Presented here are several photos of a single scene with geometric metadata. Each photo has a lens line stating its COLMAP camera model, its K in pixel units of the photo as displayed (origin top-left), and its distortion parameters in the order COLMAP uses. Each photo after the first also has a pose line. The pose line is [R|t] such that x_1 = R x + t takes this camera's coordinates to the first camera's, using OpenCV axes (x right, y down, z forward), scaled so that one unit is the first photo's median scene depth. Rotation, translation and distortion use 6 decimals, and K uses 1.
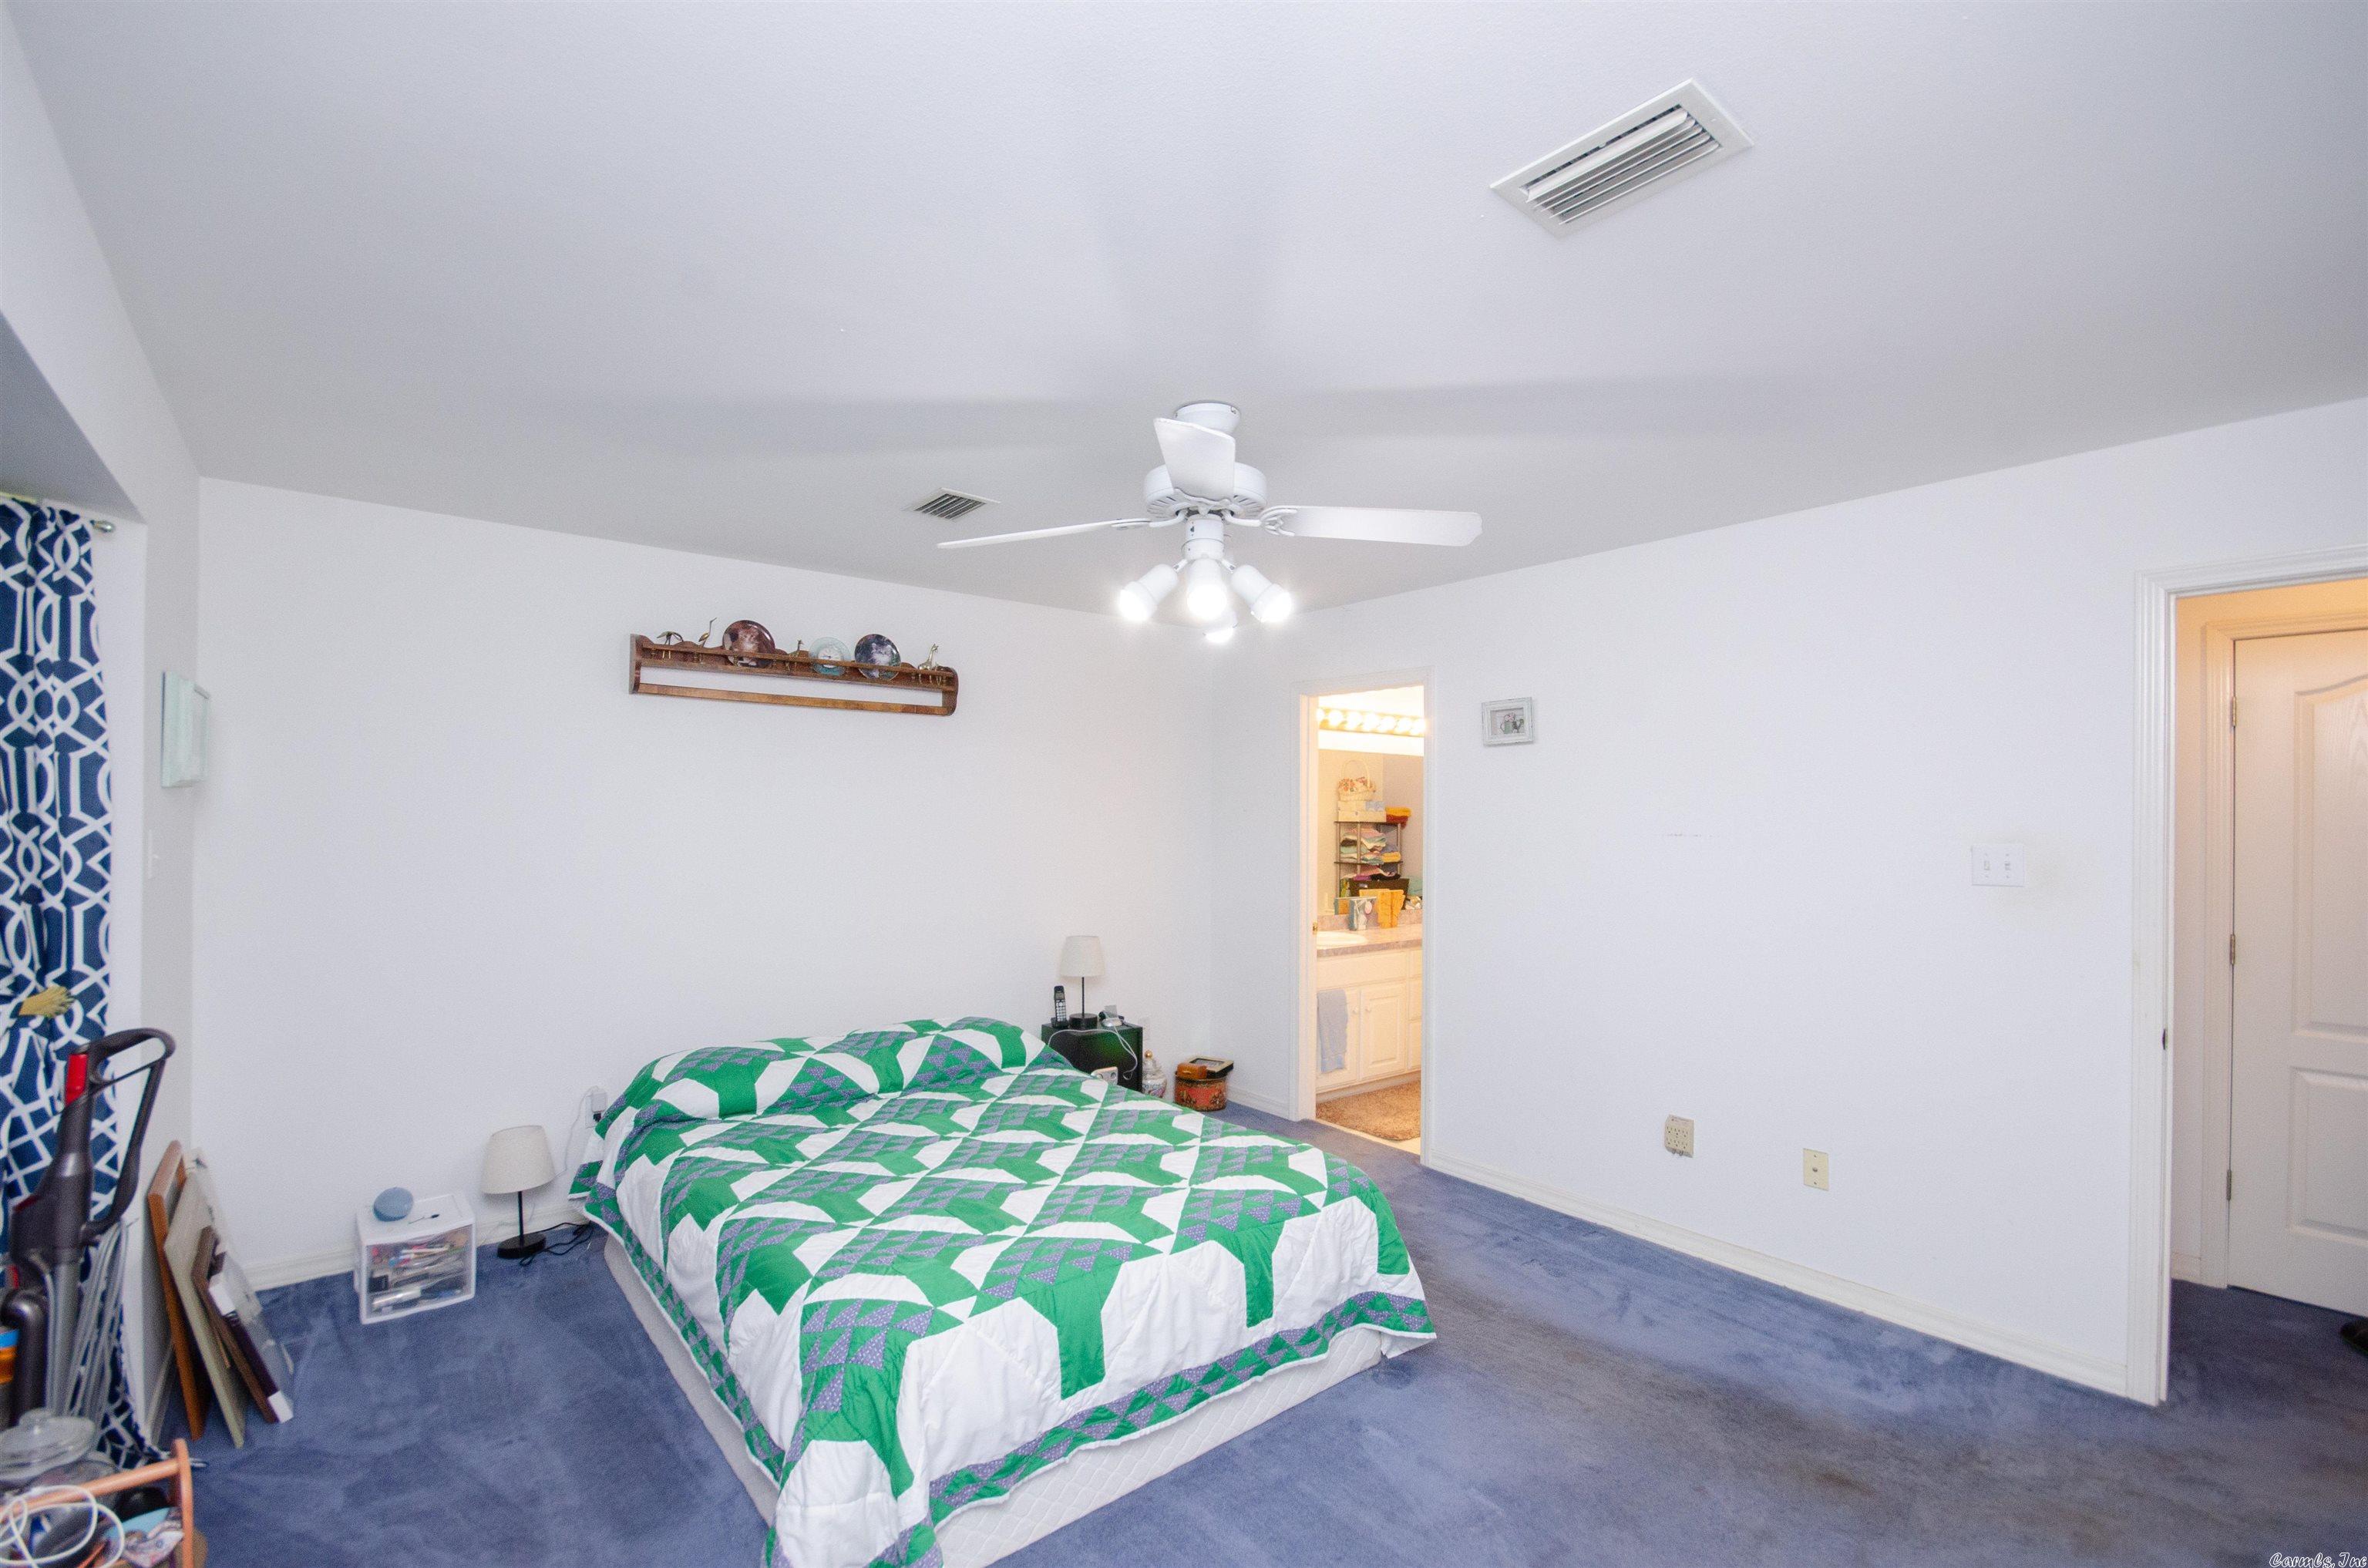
lens RADIAL K [[1037.8, 0, 1170.9], [0, 1037.8, 805.0], [0, 0, 1]] dist [-0.000155, -0.000106]
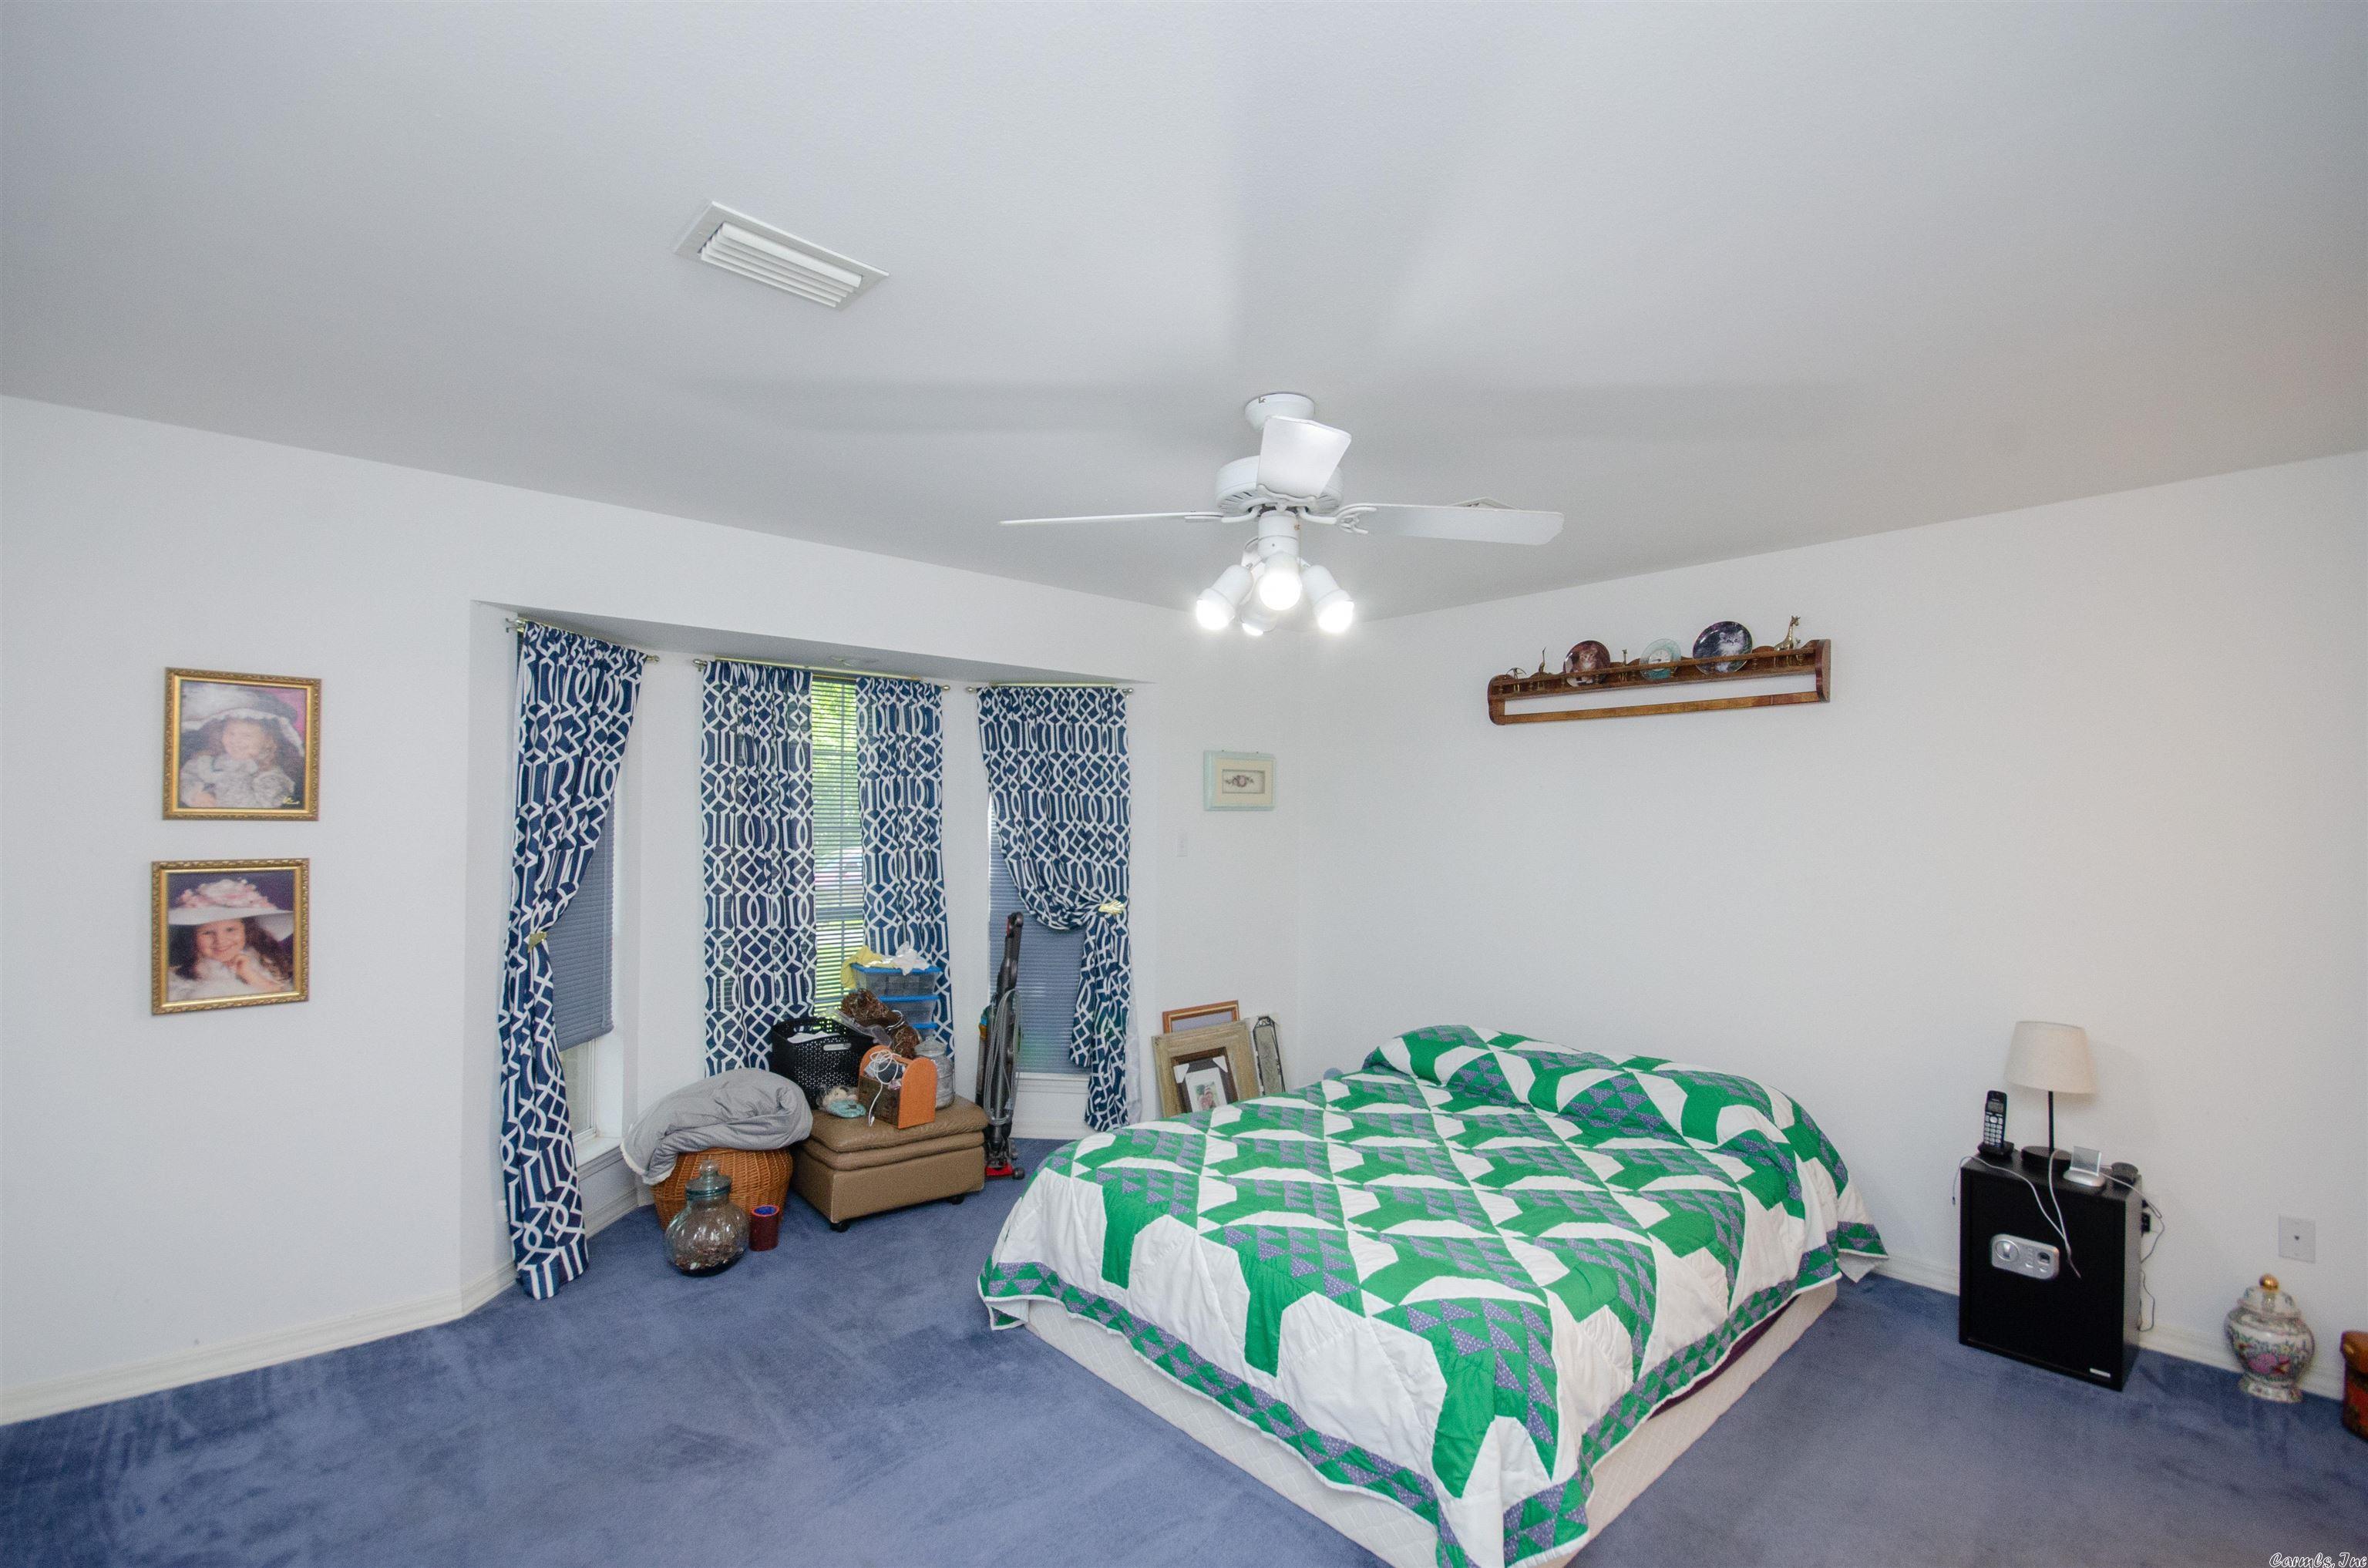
lens RADIAL K [[1039.9, 0, 1154.5], [0, 1039.9, 801.9], [0, 0, 1]] dist [-0.004376, -0.000255]
pose [[0.040350, -0.025062, -0.998871, 0.698979], [0.000843, 0.999686, -0.025049, 0.011233], [0.999185, 0.000169, 0.040358, 0.595198]]
